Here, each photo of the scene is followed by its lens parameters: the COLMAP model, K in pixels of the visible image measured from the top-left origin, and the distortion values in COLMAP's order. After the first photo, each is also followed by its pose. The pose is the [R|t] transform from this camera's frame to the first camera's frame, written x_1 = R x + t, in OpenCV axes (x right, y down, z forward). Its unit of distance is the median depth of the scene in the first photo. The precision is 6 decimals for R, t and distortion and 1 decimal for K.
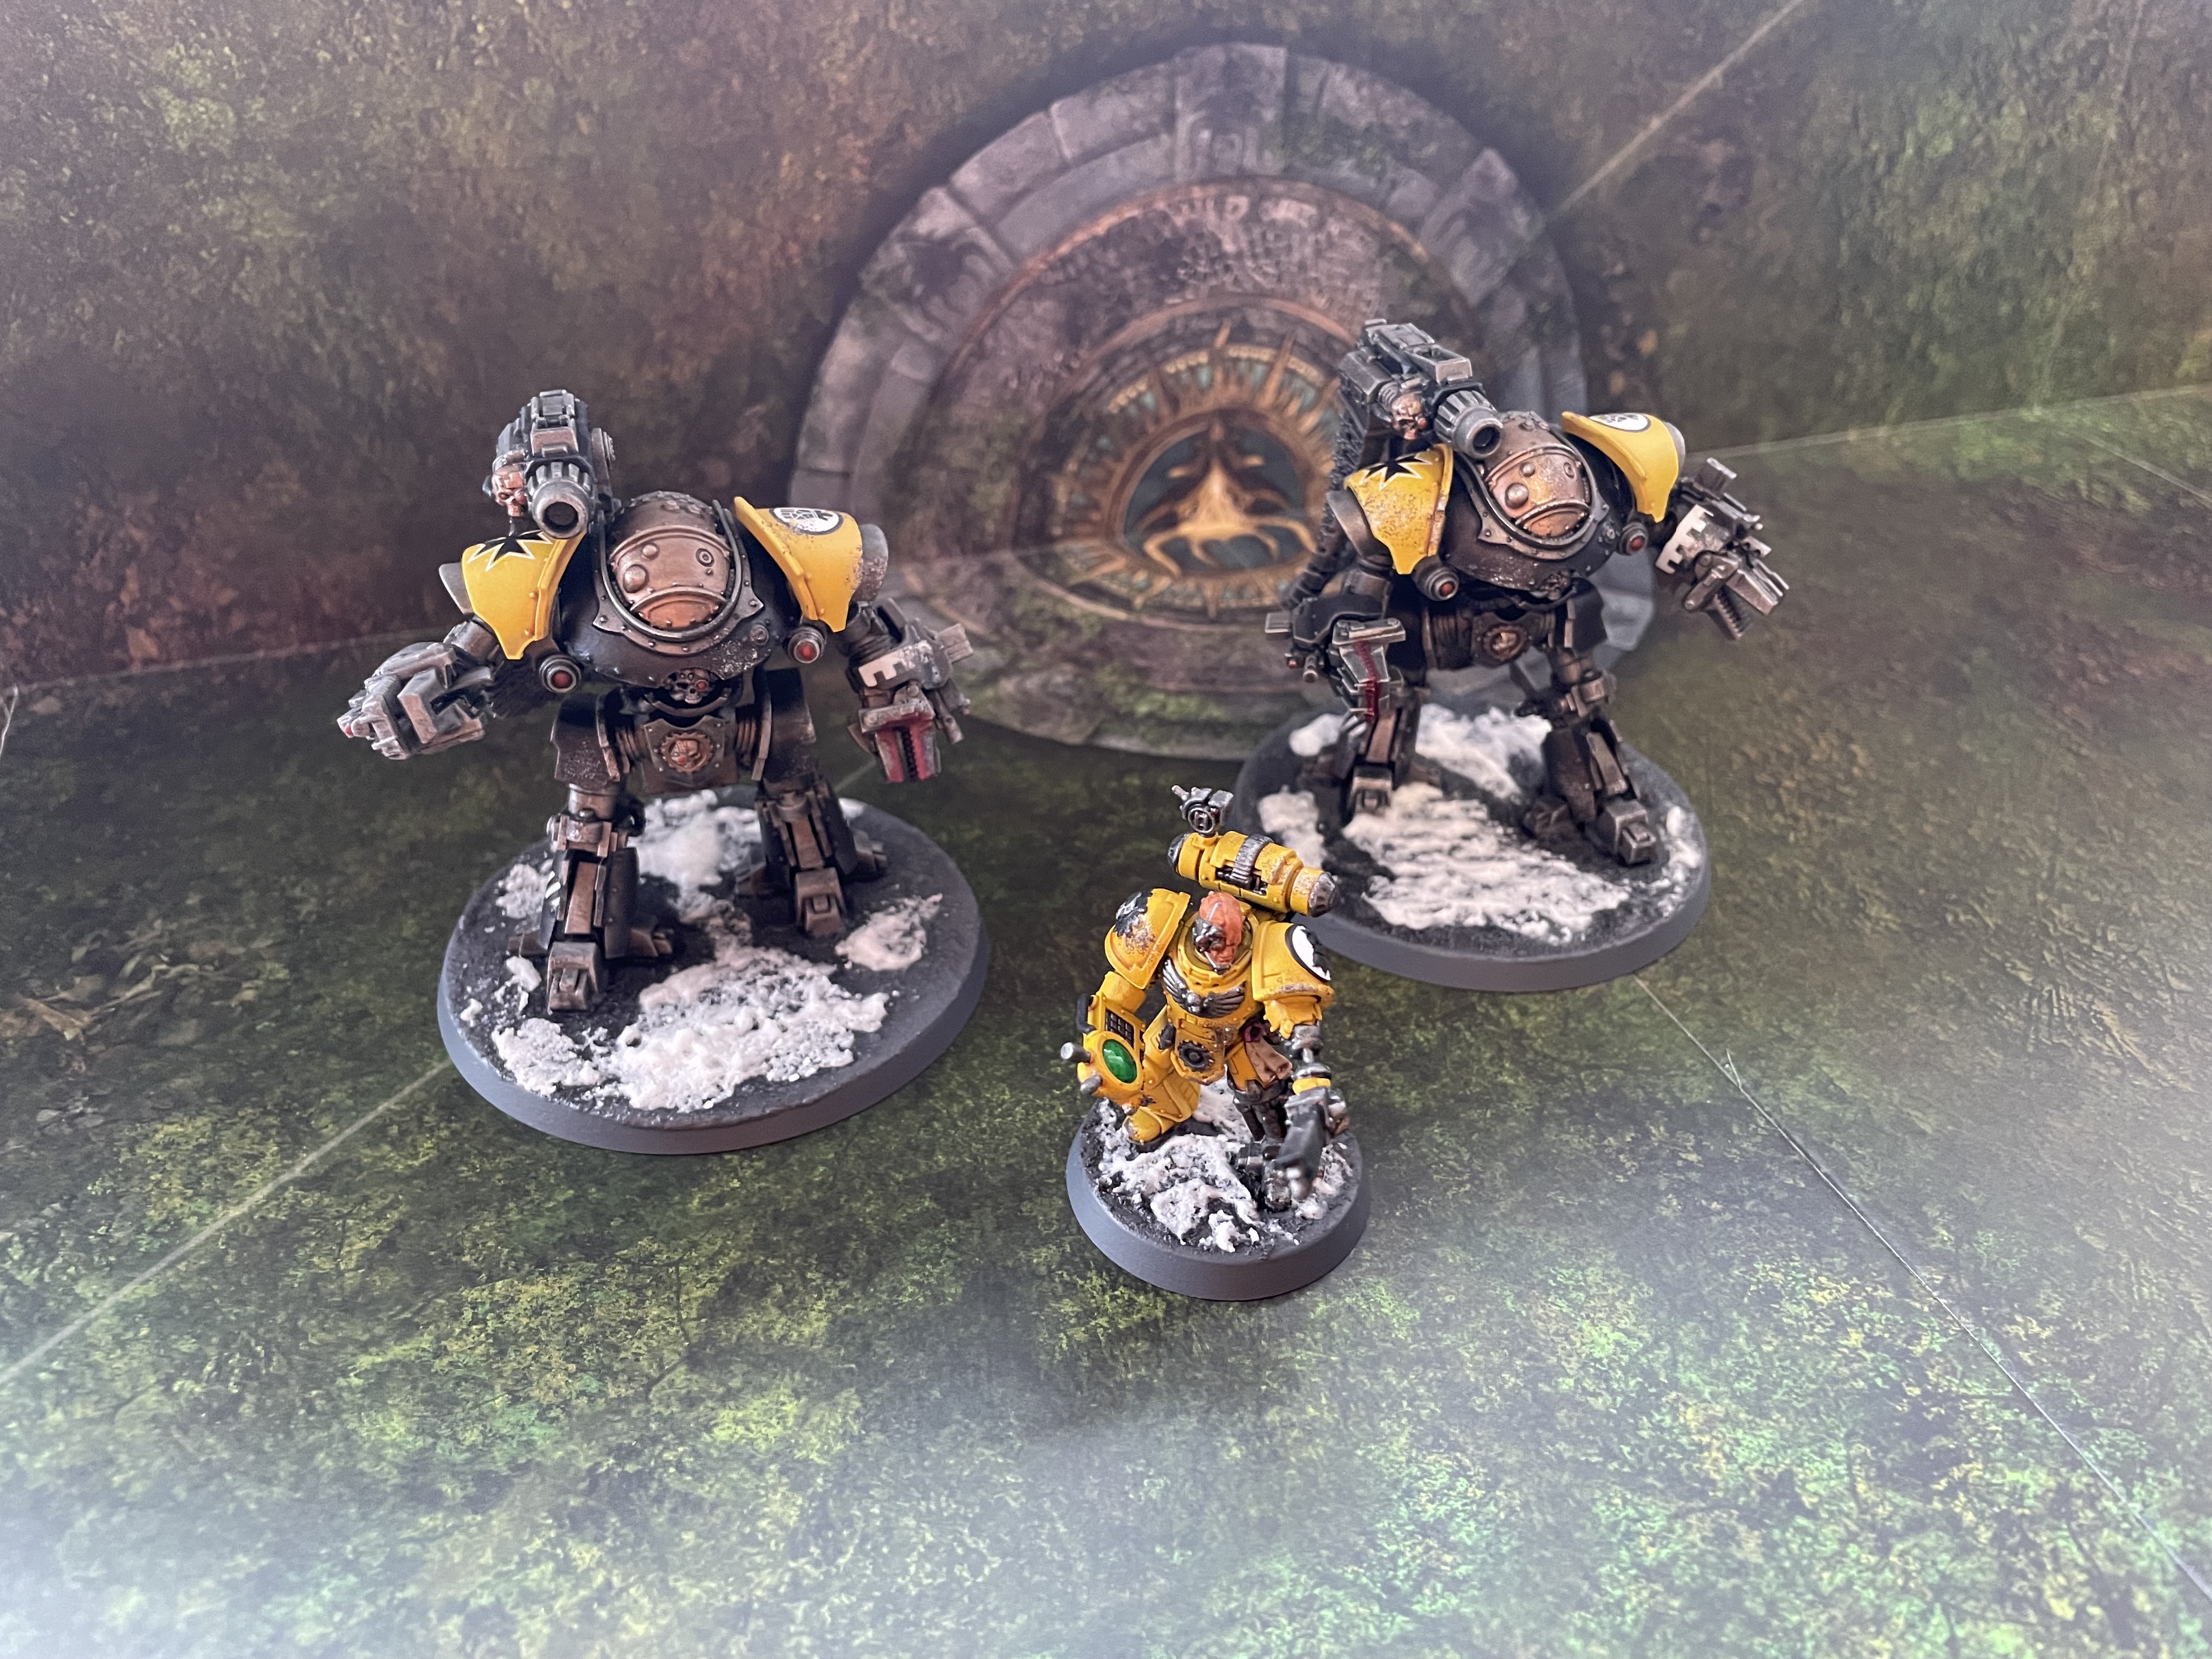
lens RADIAL K [[1713.0, 0, 1106.0], [0, 1713.0, 829.5], [0, 0, 1]] dist [0.062958, -0.104795]
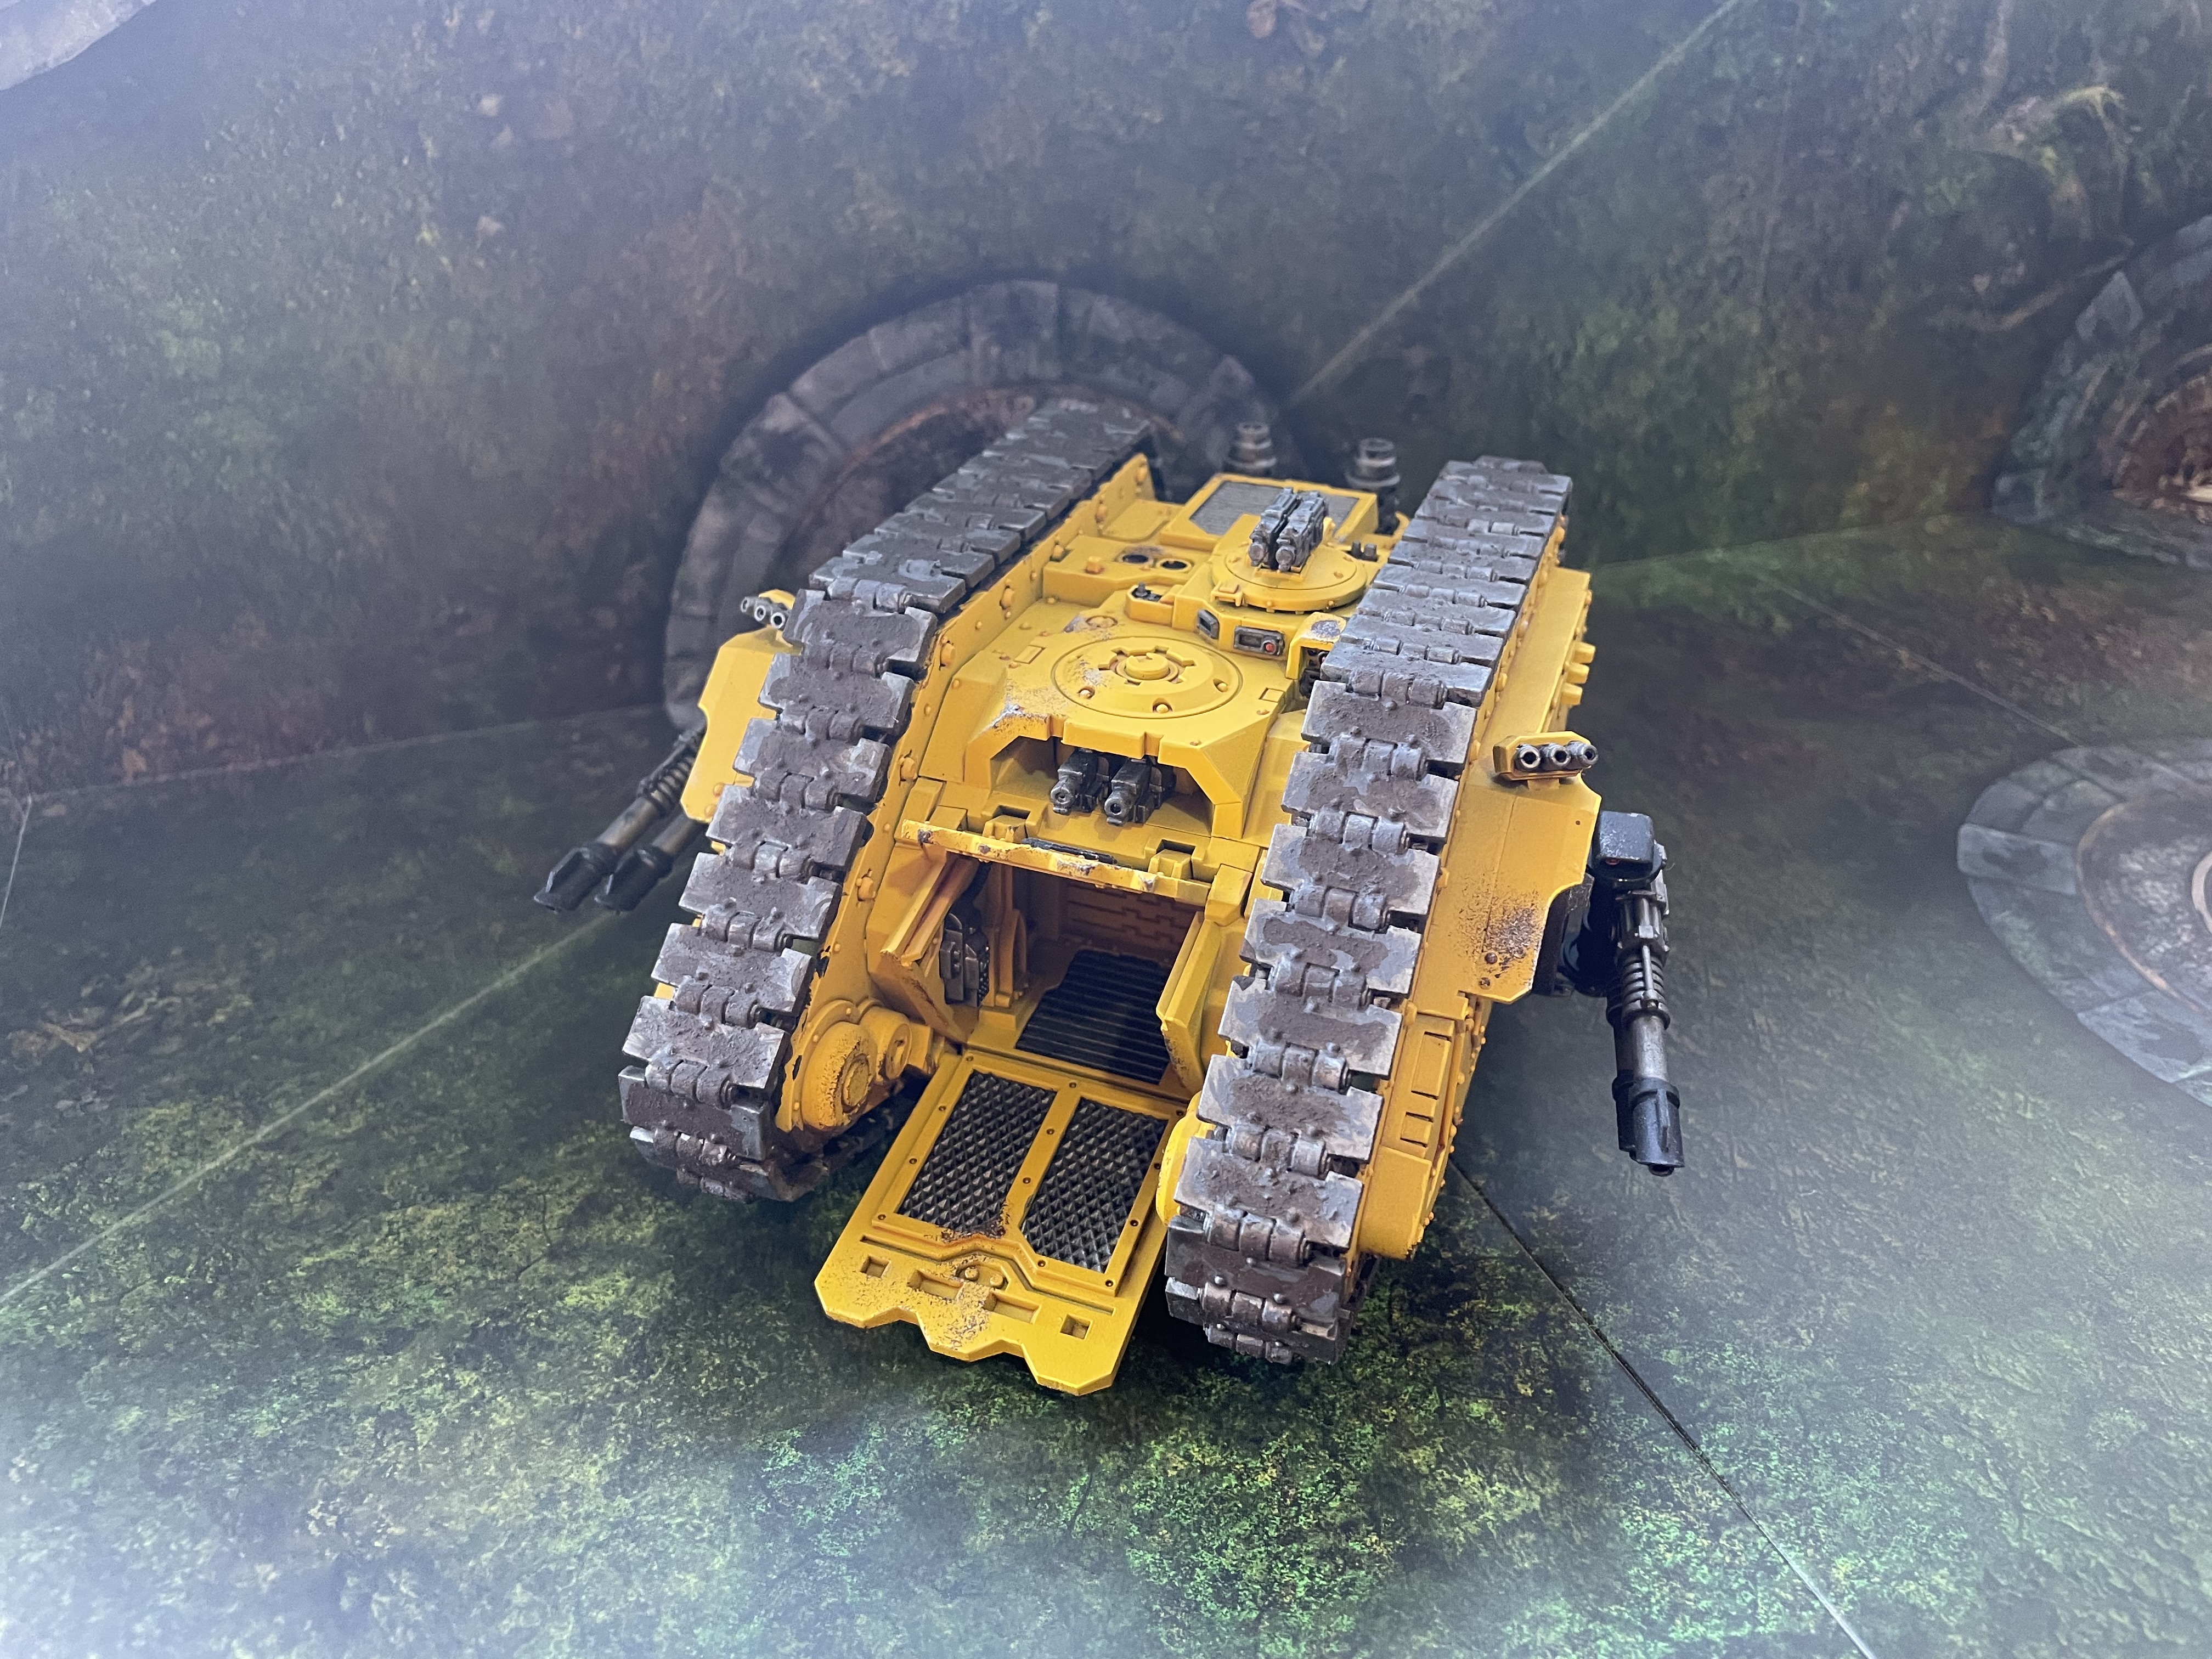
lens RADIAL K [[1701.6, 0, 1096.1], [0, 1701.6, 830.5], [0, 0, 1]] dist [0.075416, -0.116075]
pose [[0.999540, -0.019354, 0.023339, 0.154339], [0.021268, 0.996176, -0.084738, 0.093022], [-0.021610, 0.085196, 0.996130, -0.363263]]
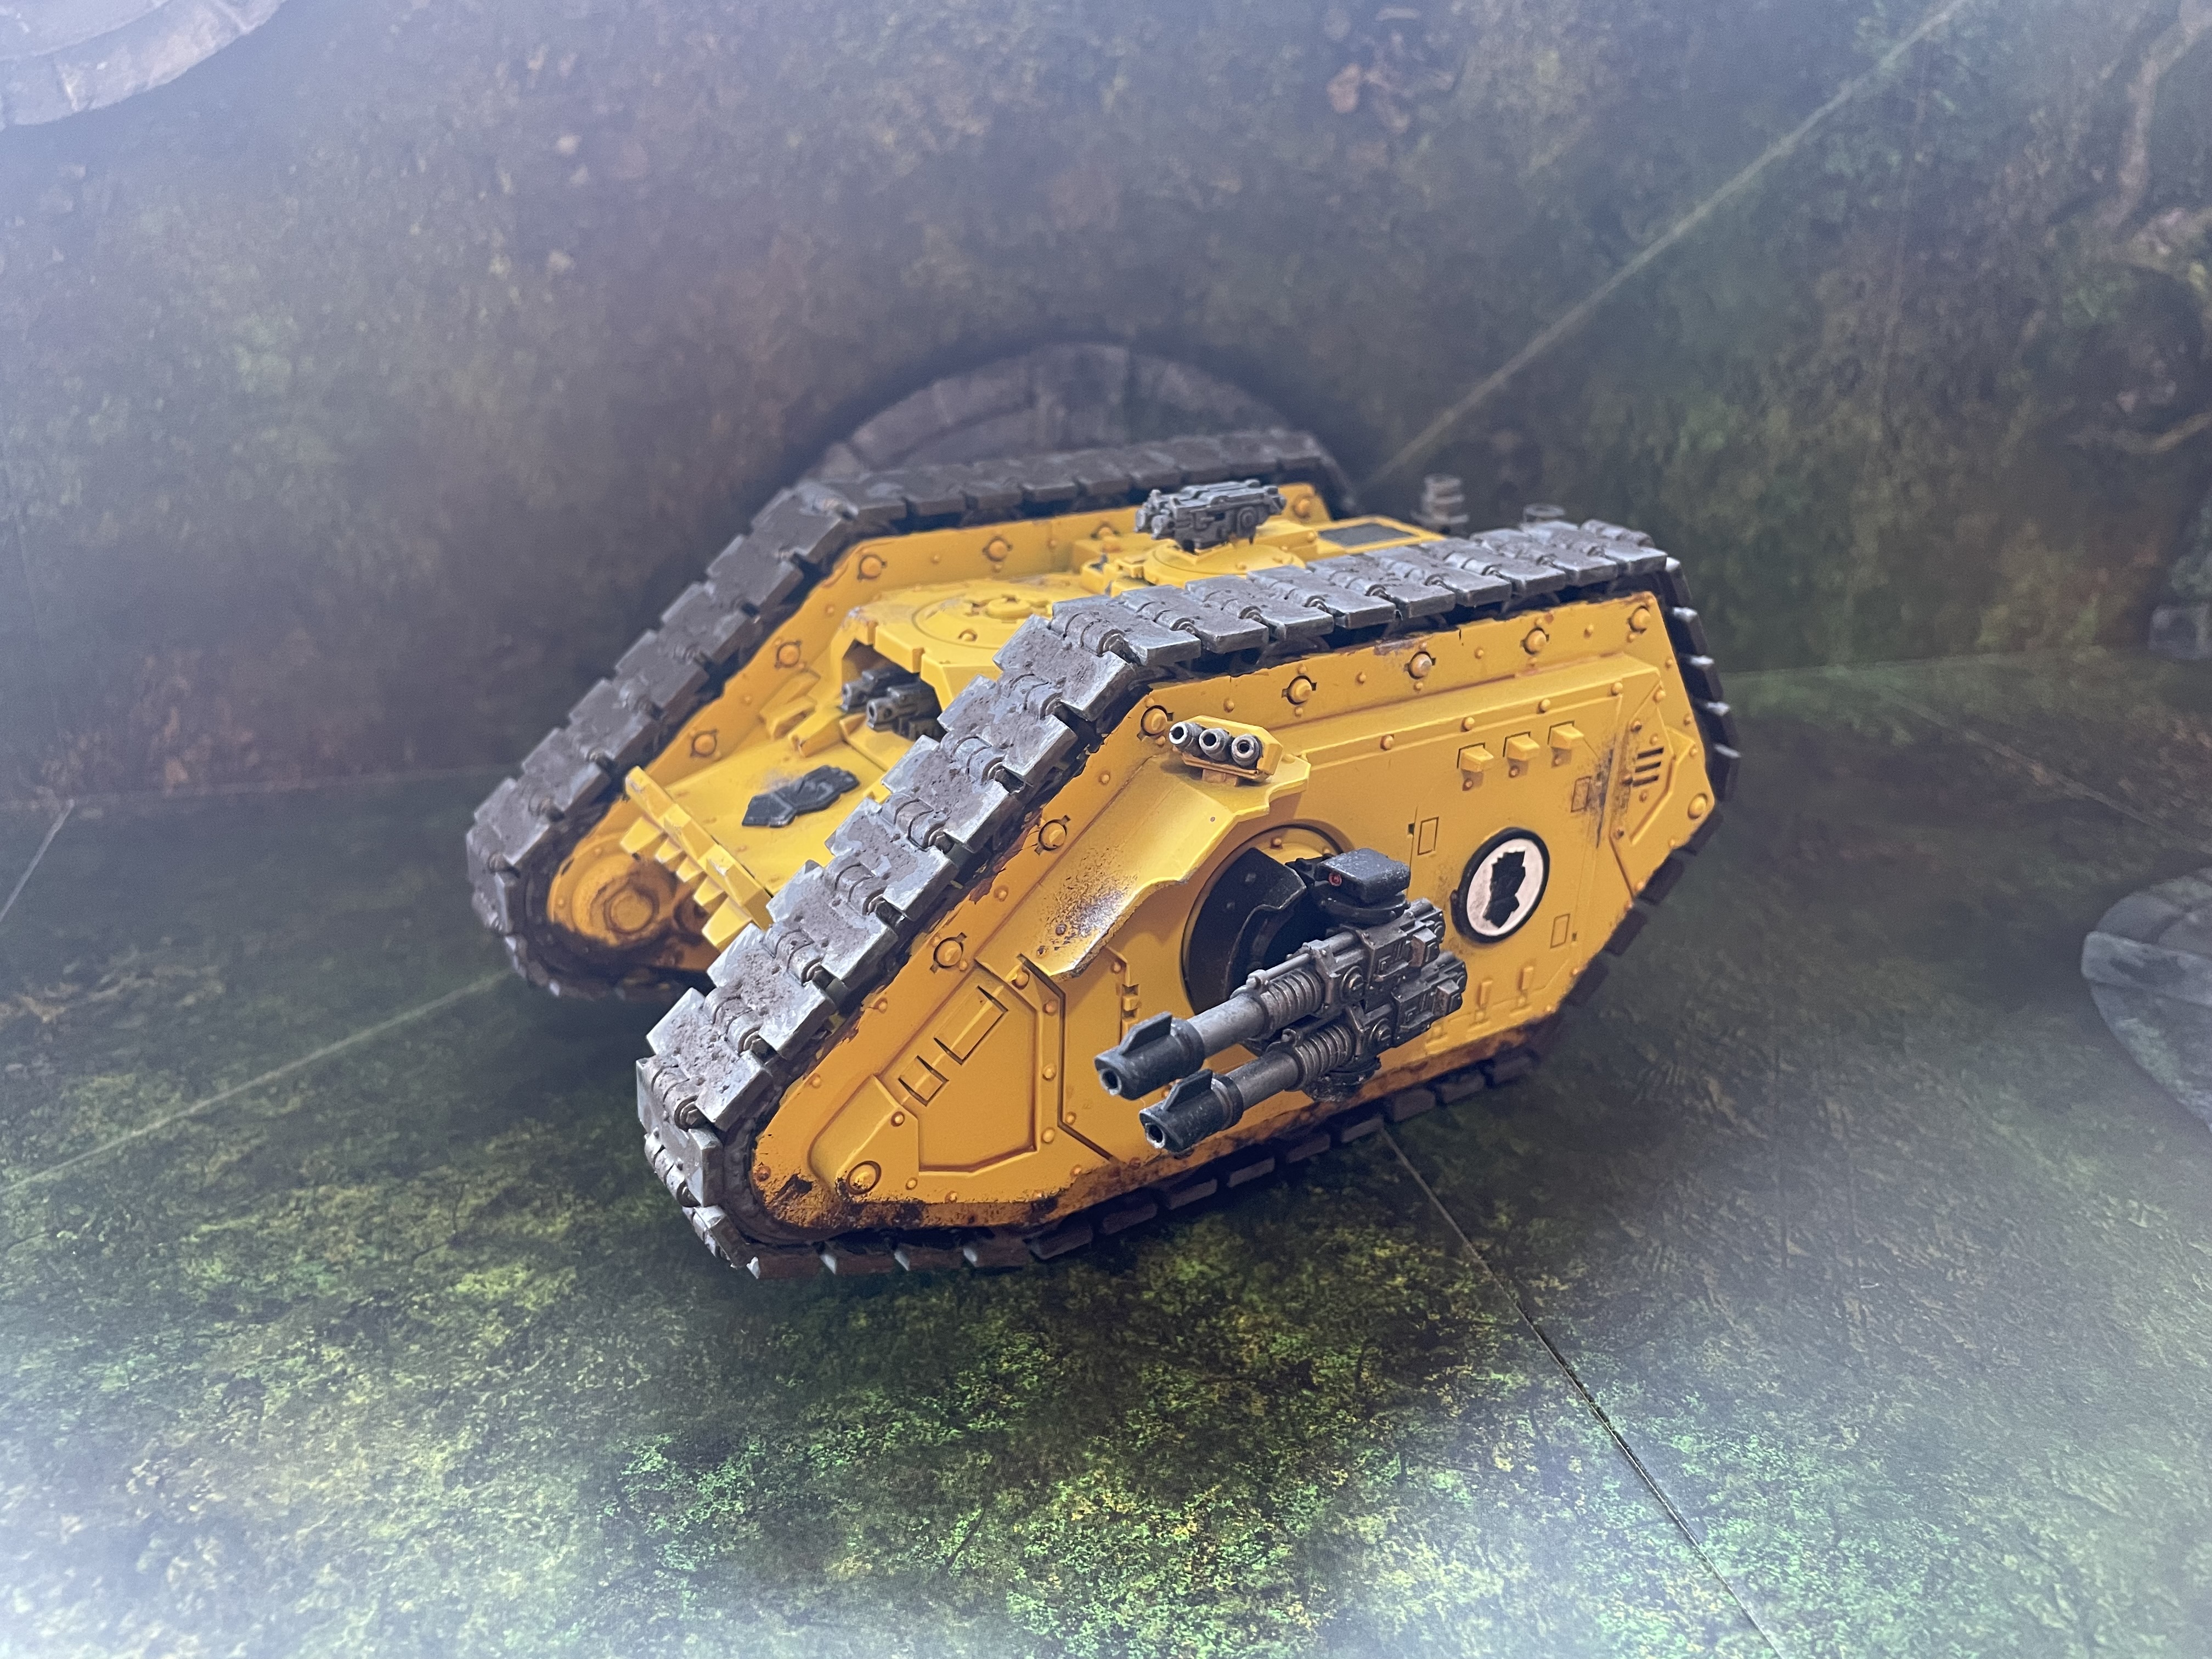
lens RADIAL K [[1711.5, 0, 1091.2], [0, 1711.5, 819.1], [0, 0, 1]] dist [0.072592, -0.116239]
pose [[0.996865, 0.029699, -0.073339, 0.290747], [-0.044244, 0.977664, -0.205466, 0.231064], [0.065599, 0.208067, 0.975912, -0.252281]]
